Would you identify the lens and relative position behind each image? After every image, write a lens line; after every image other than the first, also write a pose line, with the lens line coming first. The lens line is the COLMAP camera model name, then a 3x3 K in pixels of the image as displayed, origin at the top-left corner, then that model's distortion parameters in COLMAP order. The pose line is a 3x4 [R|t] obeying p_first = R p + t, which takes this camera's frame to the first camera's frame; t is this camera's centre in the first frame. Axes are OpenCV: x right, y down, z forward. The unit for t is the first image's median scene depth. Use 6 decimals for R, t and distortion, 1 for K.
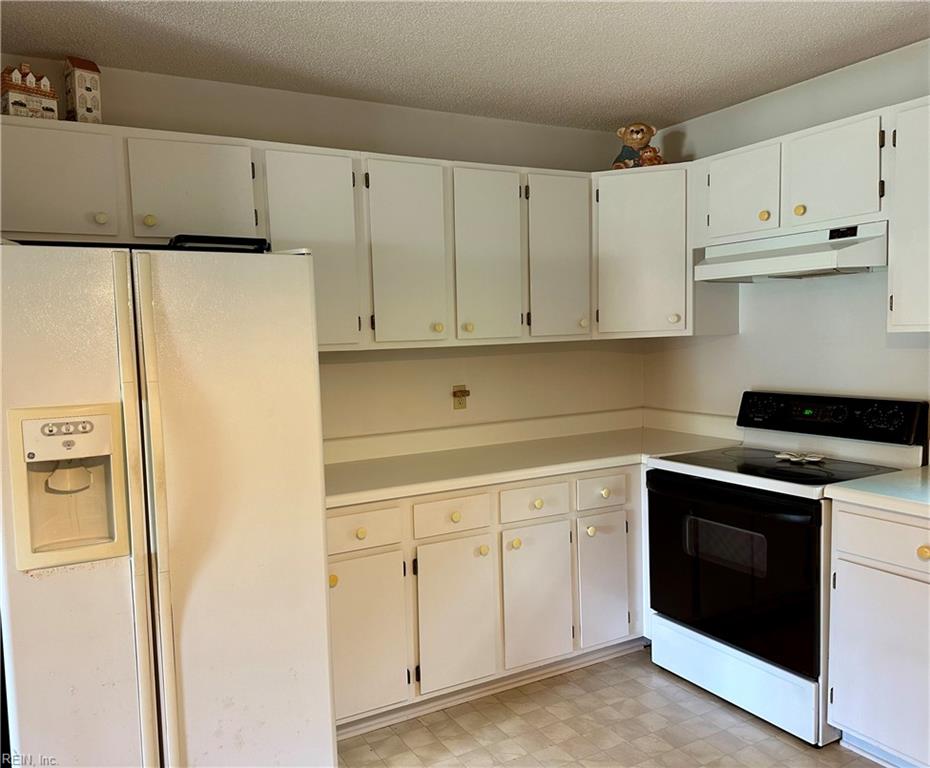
lens RADIAL K [[756.5, 0, 466.0], [0, 756.5, 384.8], [0, 0, 1]] dist [0.067798, -0.042956]
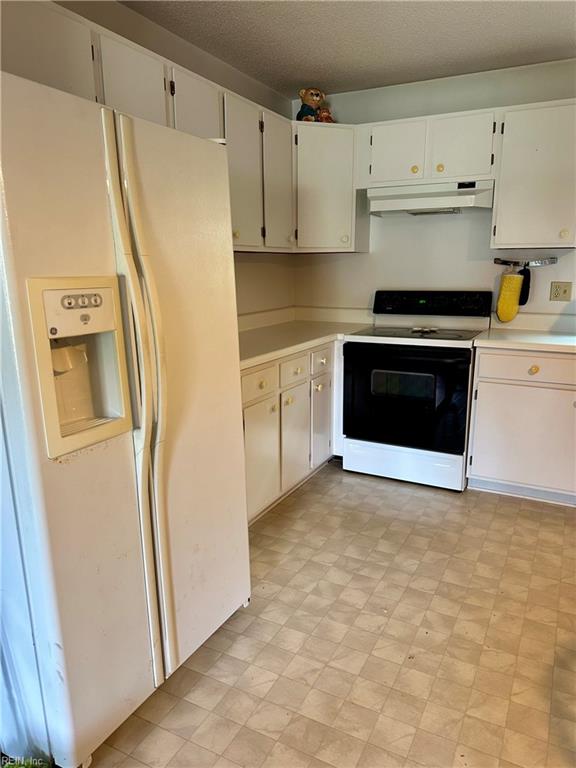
lens RADIAL K [[538.0, 0, 287.4], [0, 538.0, 388.1], [0, 0, 1]] dist [0.049707, -0.051292]
pose [[0.824522, -0.098822, 0.557134, -0.475531], [0.021336, 0.989360, 0.143913, 0.049523], [-0.565428, -0.106772, 0.817857, 0.222627]]
